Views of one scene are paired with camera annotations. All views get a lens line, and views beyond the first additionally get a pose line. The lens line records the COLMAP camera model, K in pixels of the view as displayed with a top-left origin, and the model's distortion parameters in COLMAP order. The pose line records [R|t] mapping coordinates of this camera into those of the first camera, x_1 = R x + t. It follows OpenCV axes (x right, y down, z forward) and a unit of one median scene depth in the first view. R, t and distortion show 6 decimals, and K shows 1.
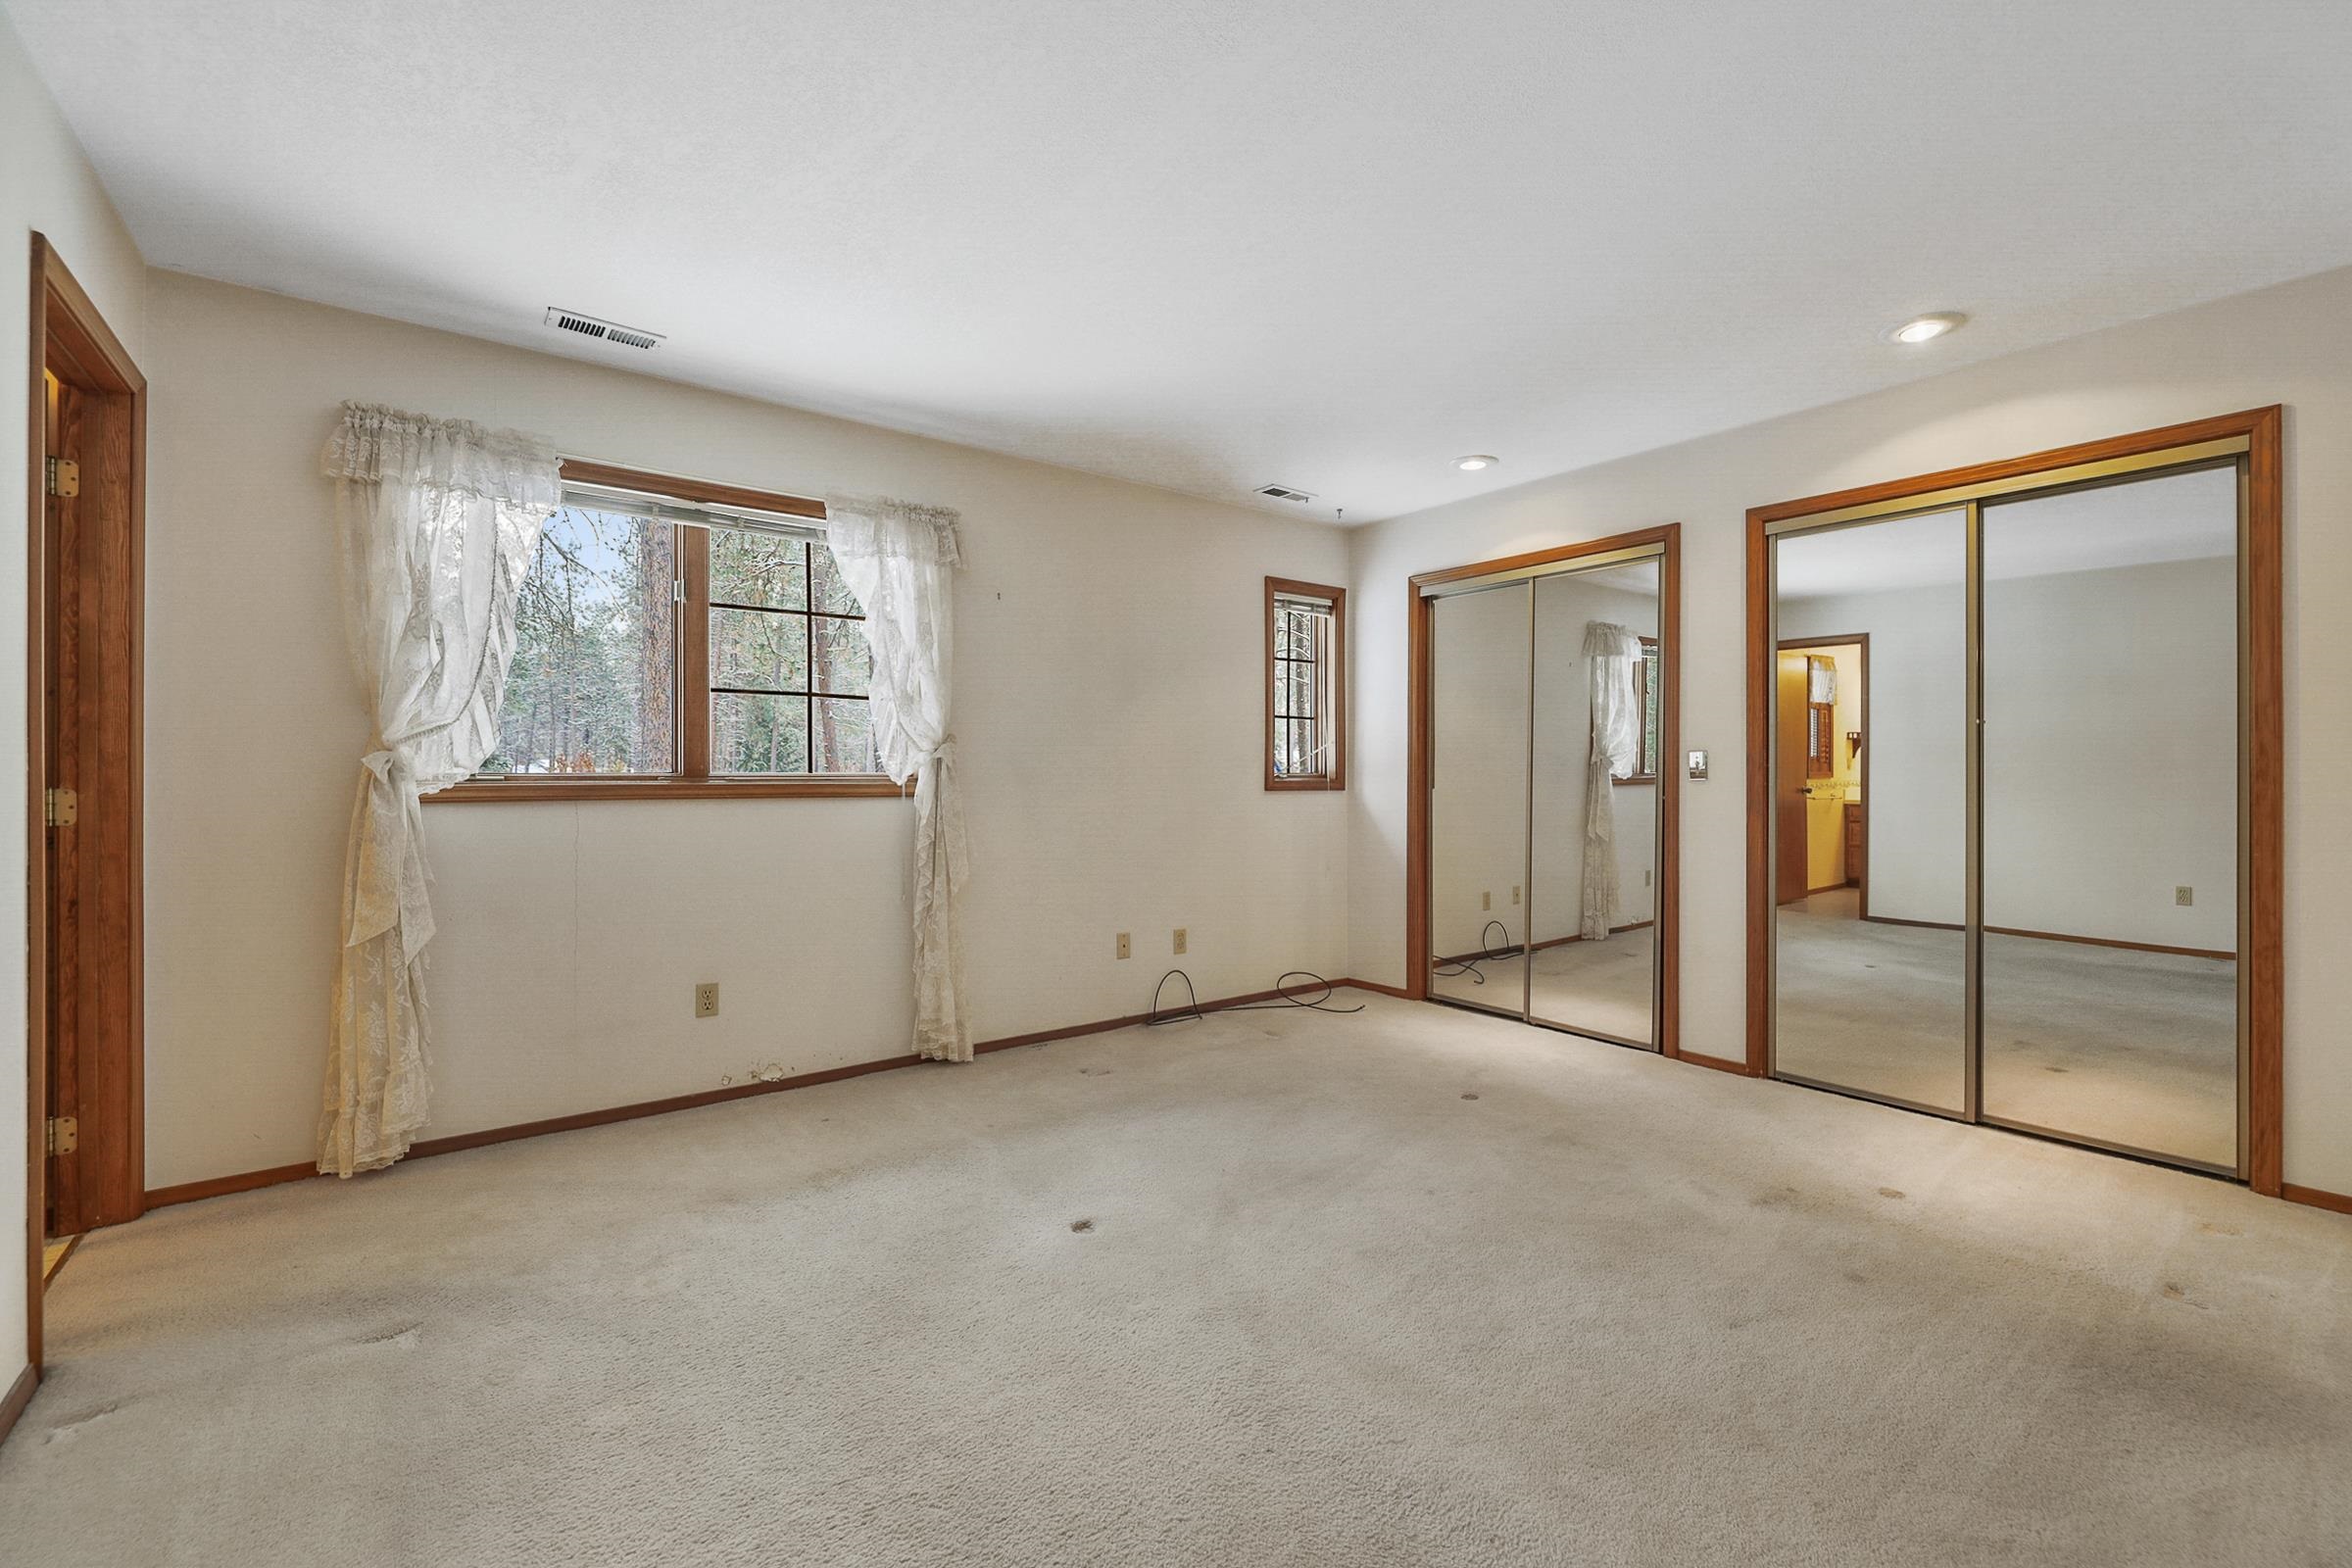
lens RADIAL K [[978.9, 0, 1167.7], [0, 978.9, 770.1], [0, 0, 1]] dist [-0.002712, -0.000186]
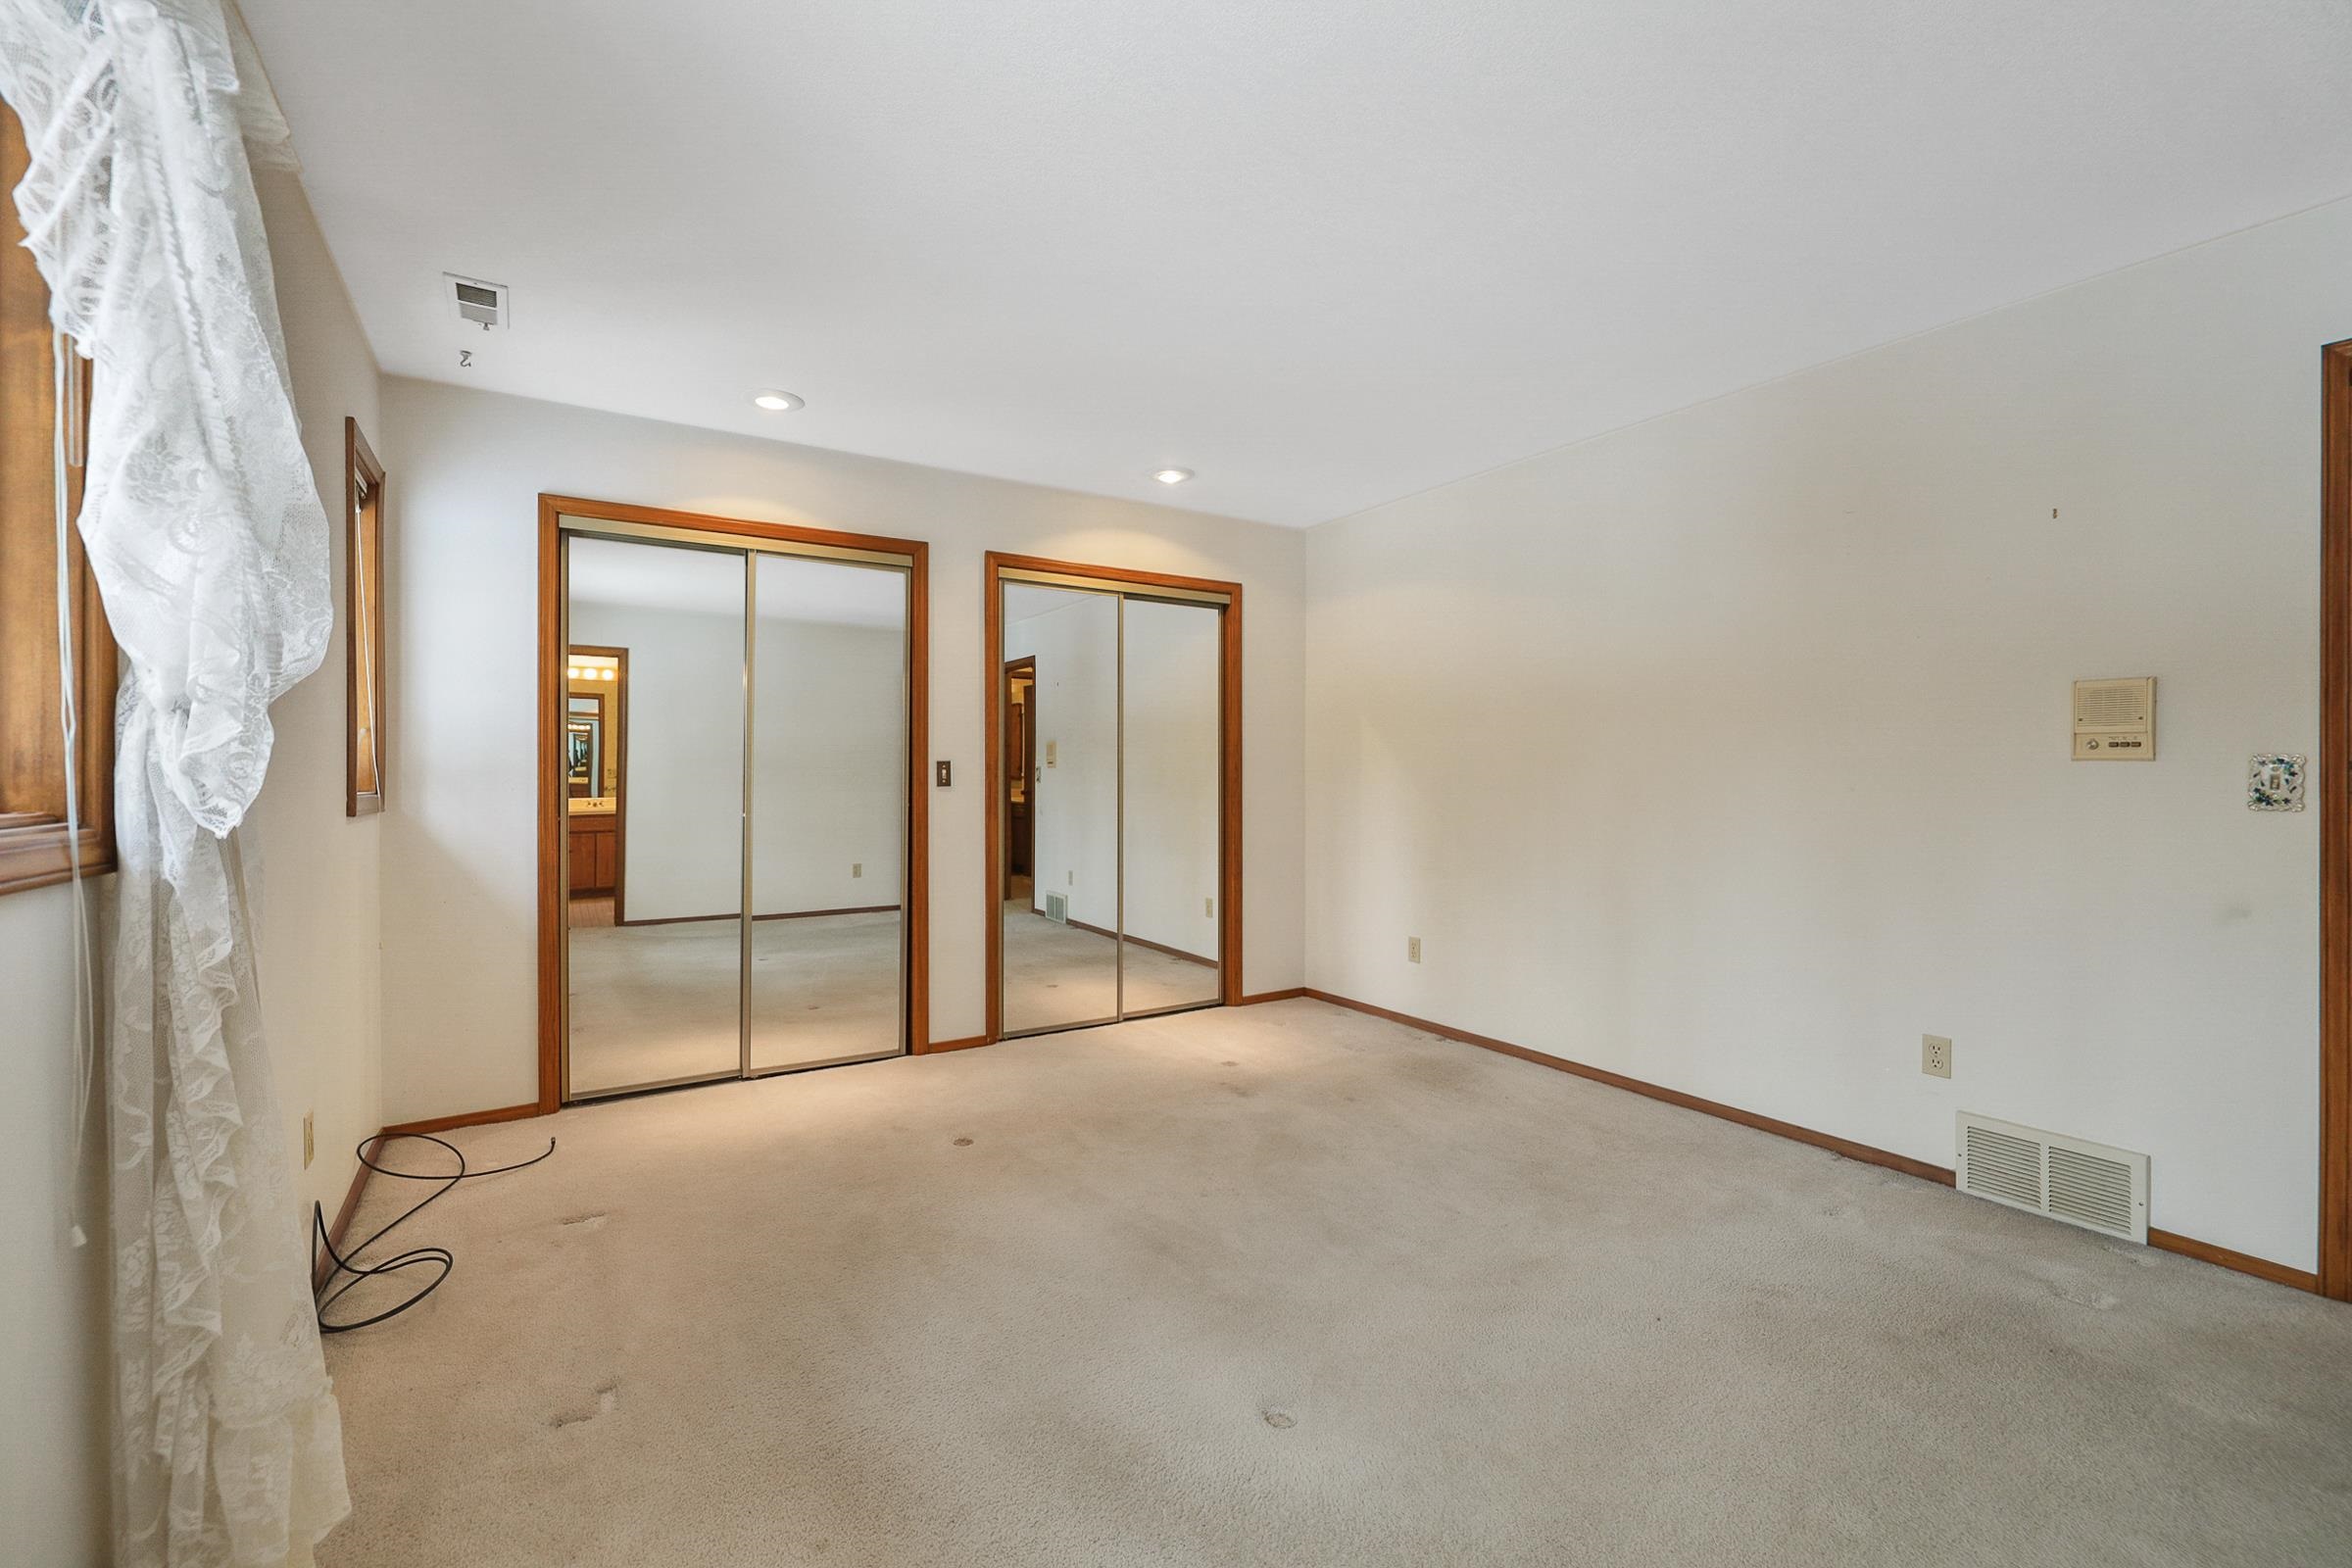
lens RADIAL K [[978.9, 0, 1167.7], [0, 978.9, 791.7], [0, 0, 1]] dist [-0.002712, -0.000186]
pose [[0.096402, -0.008054, 0.995310, -0.493682], [0.000712, 0.999968, 0.008022, 0.005897], [-0.995342, -0.000064, 0.096404, 0.633711]]
